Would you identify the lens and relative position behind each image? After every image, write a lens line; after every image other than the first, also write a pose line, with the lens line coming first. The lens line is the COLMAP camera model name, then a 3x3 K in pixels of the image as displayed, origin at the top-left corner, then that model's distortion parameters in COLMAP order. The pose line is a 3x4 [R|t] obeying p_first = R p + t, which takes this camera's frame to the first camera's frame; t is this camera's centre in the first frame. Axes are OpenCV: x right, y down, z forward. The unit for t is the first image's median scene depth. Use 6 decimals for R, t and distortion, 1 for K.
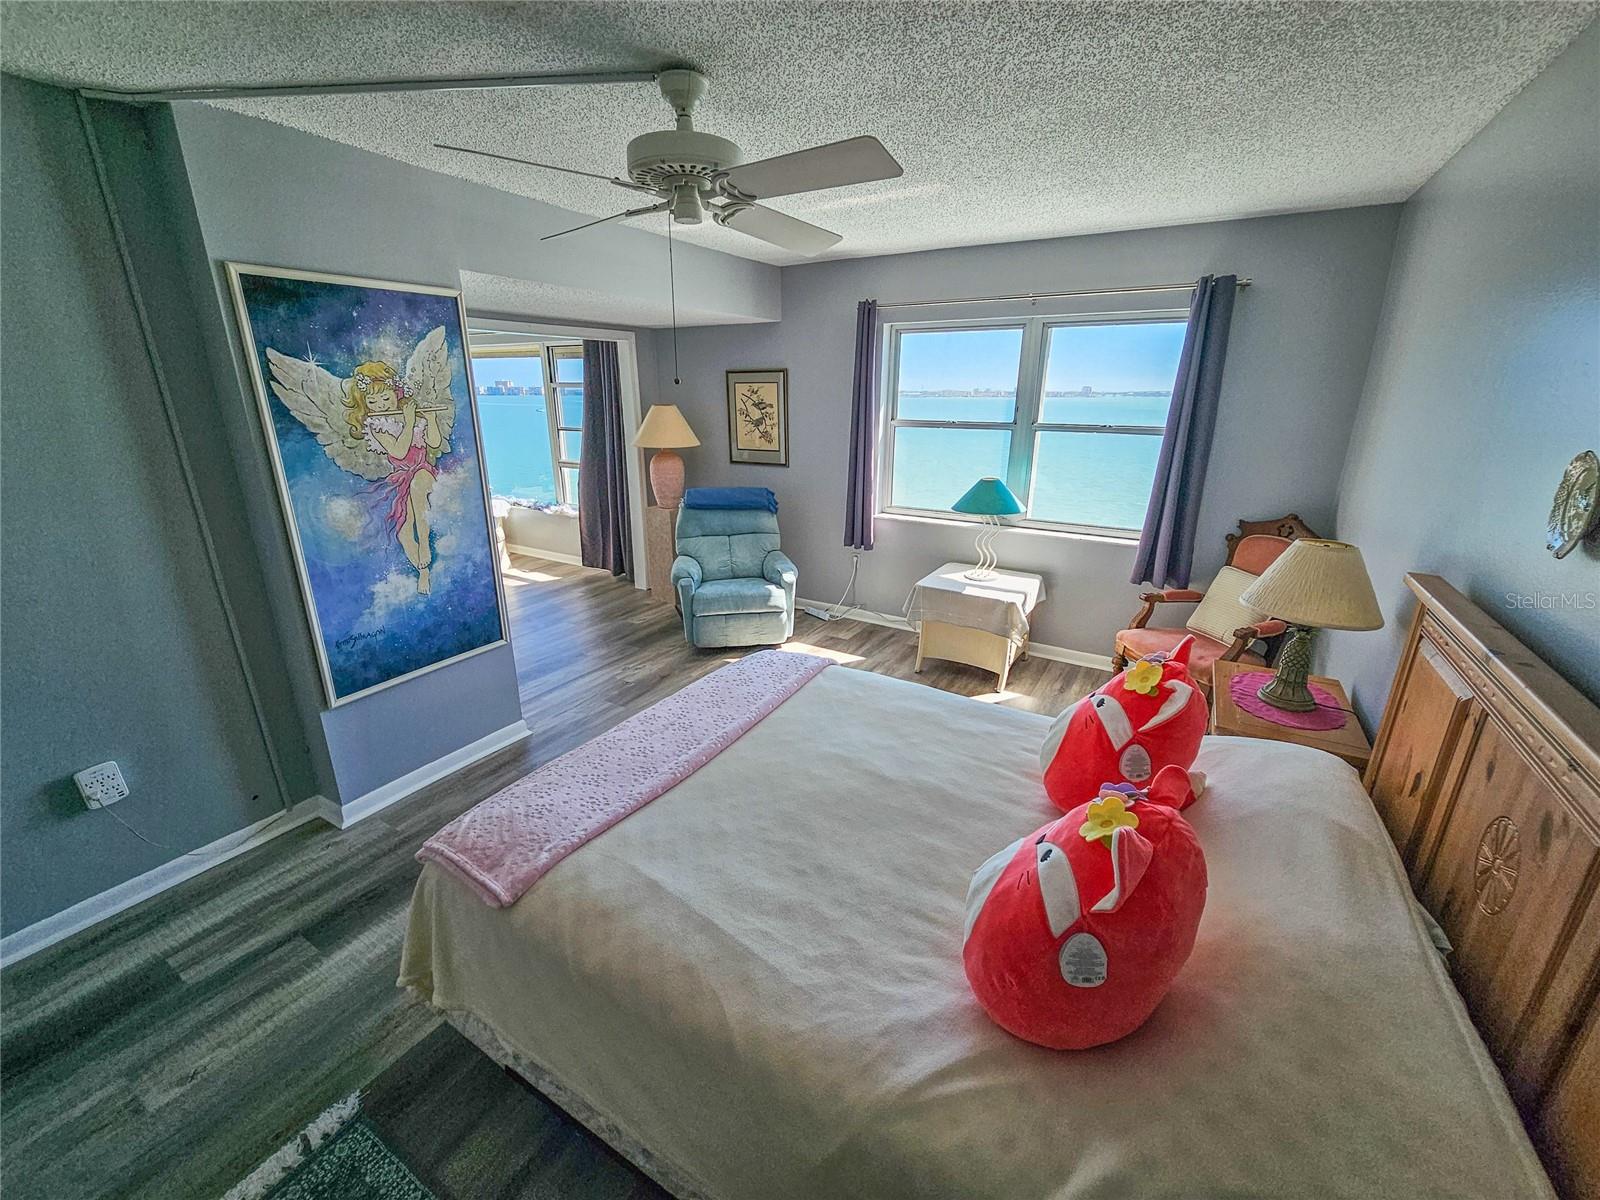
lens RADIAL K [[652.6, 0, 795.0], [0, 652.6, 595.3], [0, 0, 1]] dist [-0.001806, -0.000453]
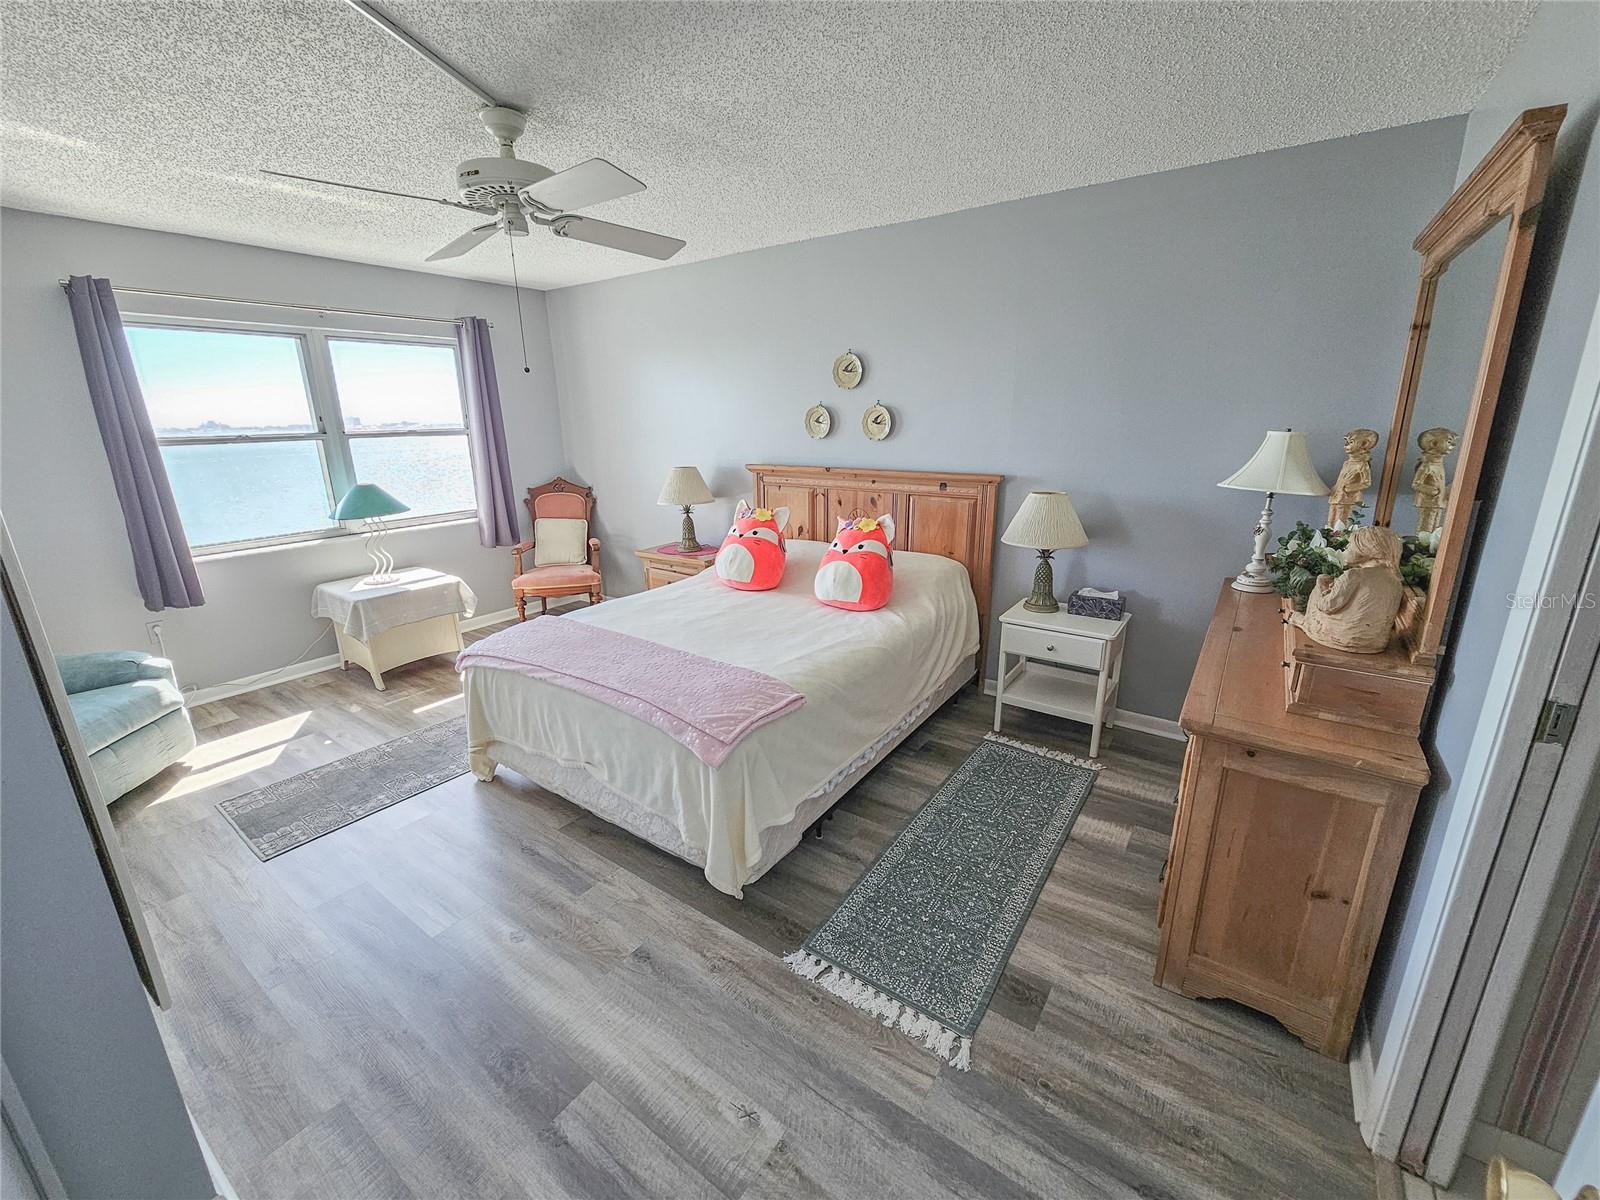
lens RADIAL K [[652.6, 0, 795.0], [0, 652.6, 595.3], [0, 0, 1]] dist [-0.001806, -0.000453]
pose [[0.073263, -0.271294, 0.959704, -0.731769], [0.317367, 0.918609, 0.235449, -0.048988], [-0.945468, 0.287329, 0.153400, 0.275871]]
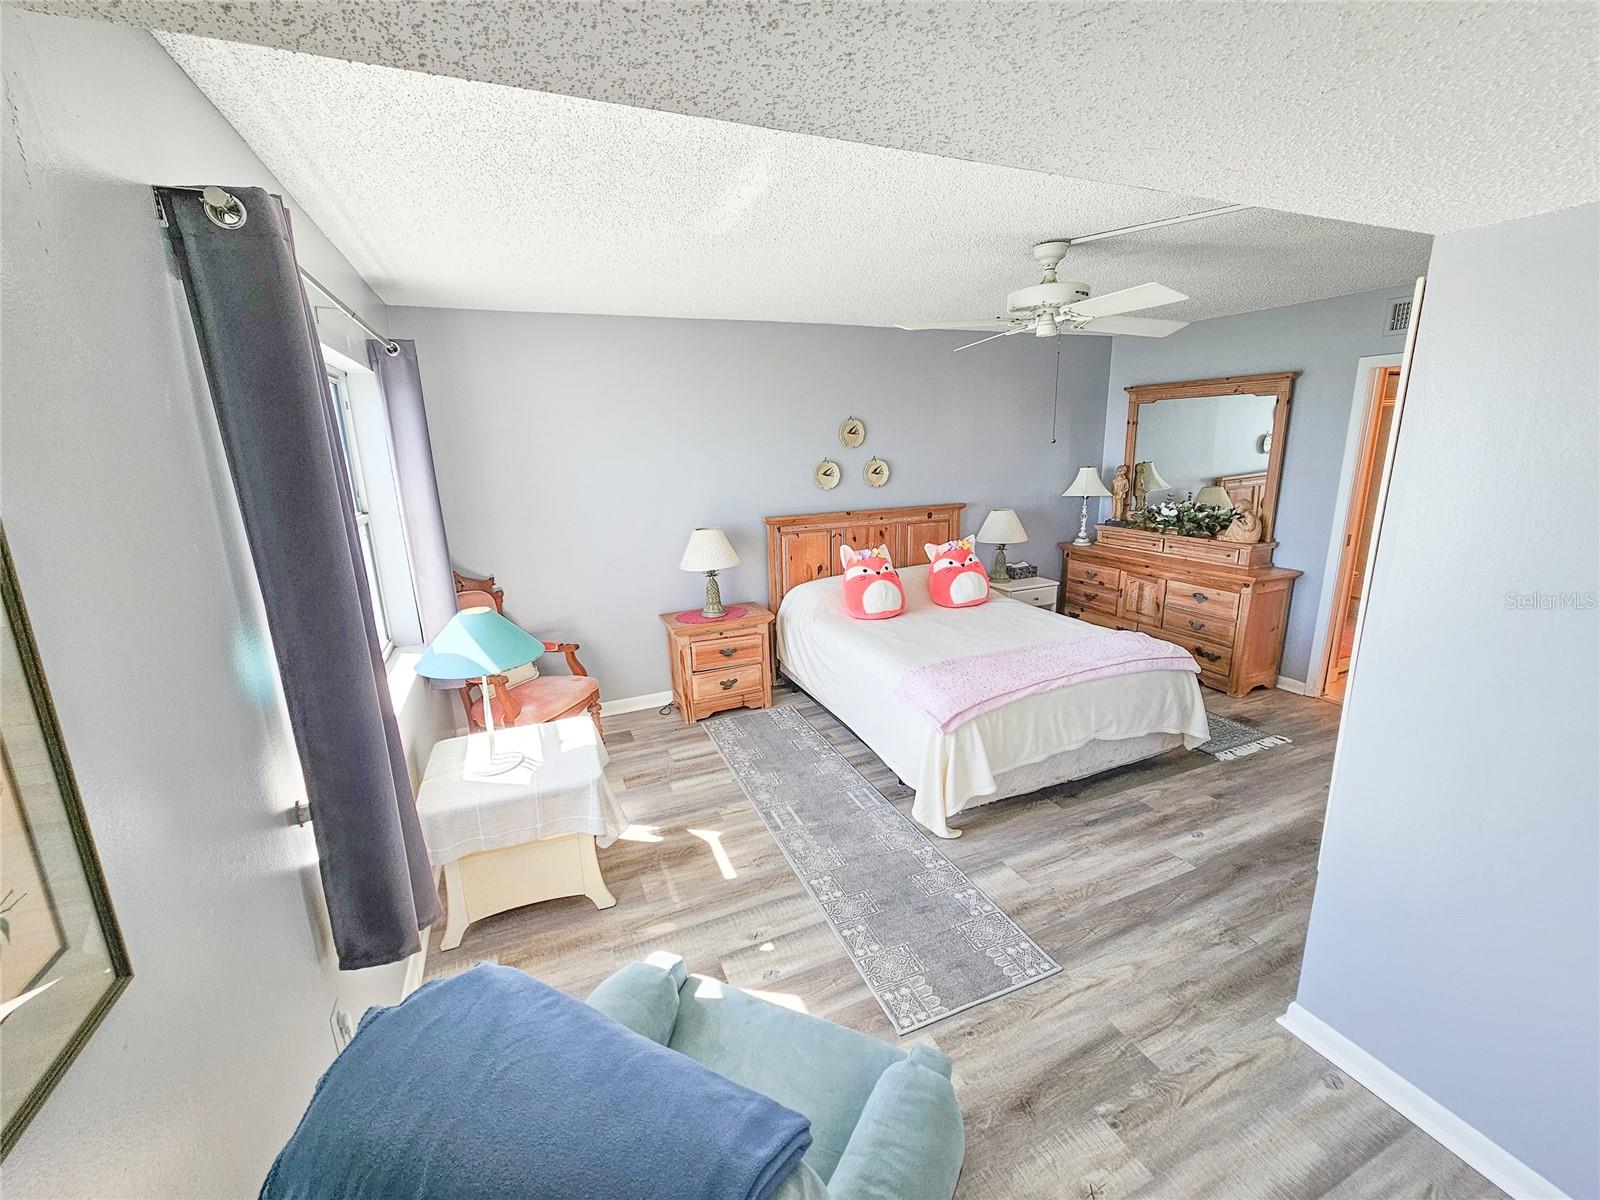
lens RADIAL K [[652.6, 0, 795.0], [0, 652.6, 595.3], [0, 0, 1]] dist [-0.001806, -0.000453]
pose [[-0.811031, -0.114160, 0.573756, -0.317154], [0.203119, 0.864805, 0.459190, -0.440163], [-0.548608, 0.488958, -0.678196, 1.335701]]
